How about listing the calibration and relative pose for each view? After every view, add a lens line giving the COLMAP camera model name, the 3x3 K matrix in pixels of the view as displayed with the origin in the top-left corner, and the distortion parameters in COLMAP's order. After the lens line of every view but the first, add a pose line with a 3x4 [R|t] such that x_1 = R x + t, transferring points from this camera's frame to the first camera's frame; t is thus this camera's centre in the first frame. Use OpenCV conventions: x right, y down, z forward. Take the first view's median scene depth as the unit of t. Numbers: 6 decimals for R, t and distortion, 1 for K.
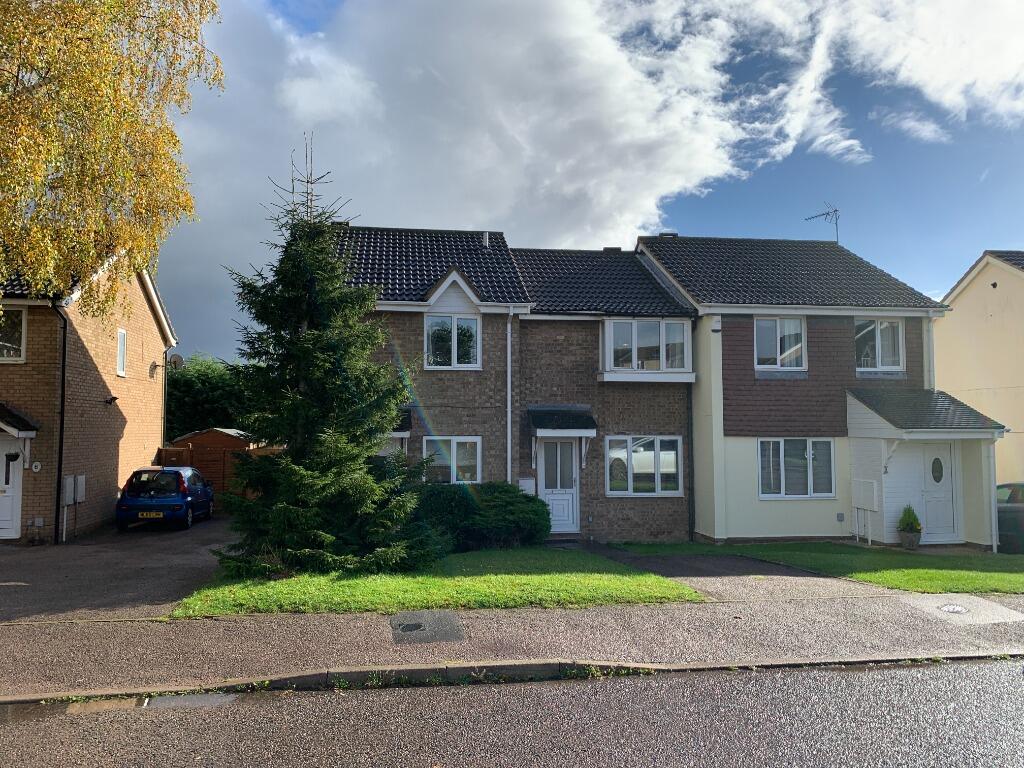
lens RADIAL K [[786.8, 0, 514.0], [0, 786.8, 366.0], [0, 0, 1]] dist [0.000257, 0.001388]
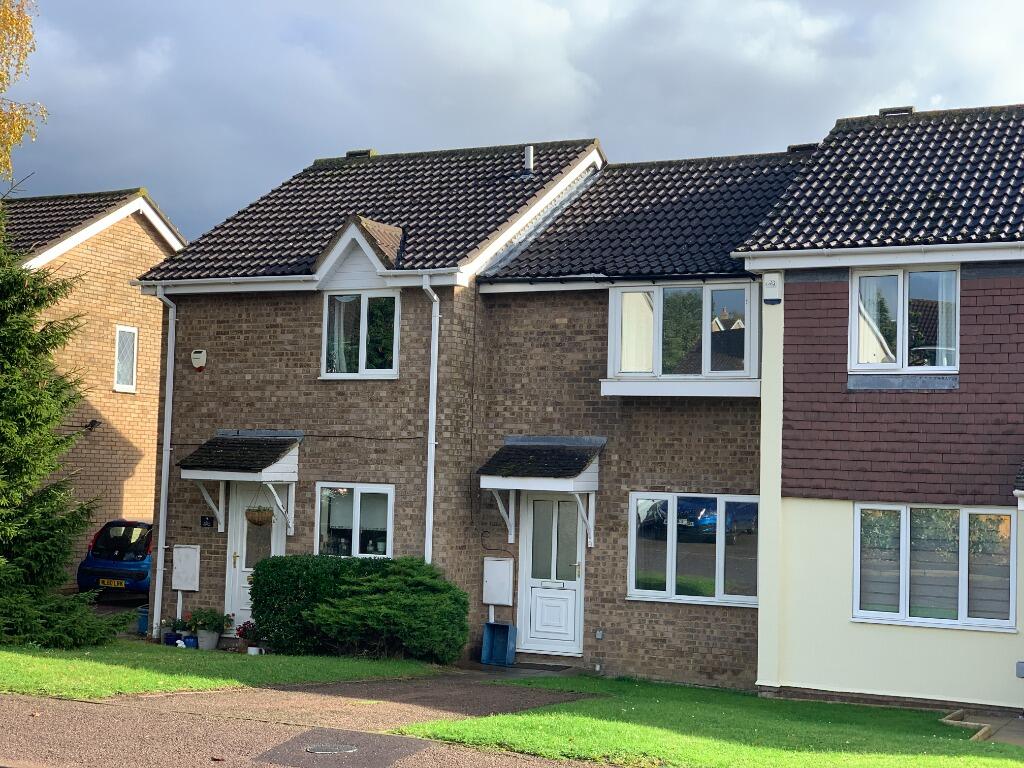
lens RADIAL K [[1543.6, 0, 512.0], [0, 1543.6, 384.0], [0, 0, 1]] dist [-0.075070, 0.076677]
pose [[0.840033, -0.008018, -0.542476, 0.668784], [0.012879, 0.999904, 0.005165, 0.004048], [0.542382, -0.011326, 0.840055, 0.019702]]
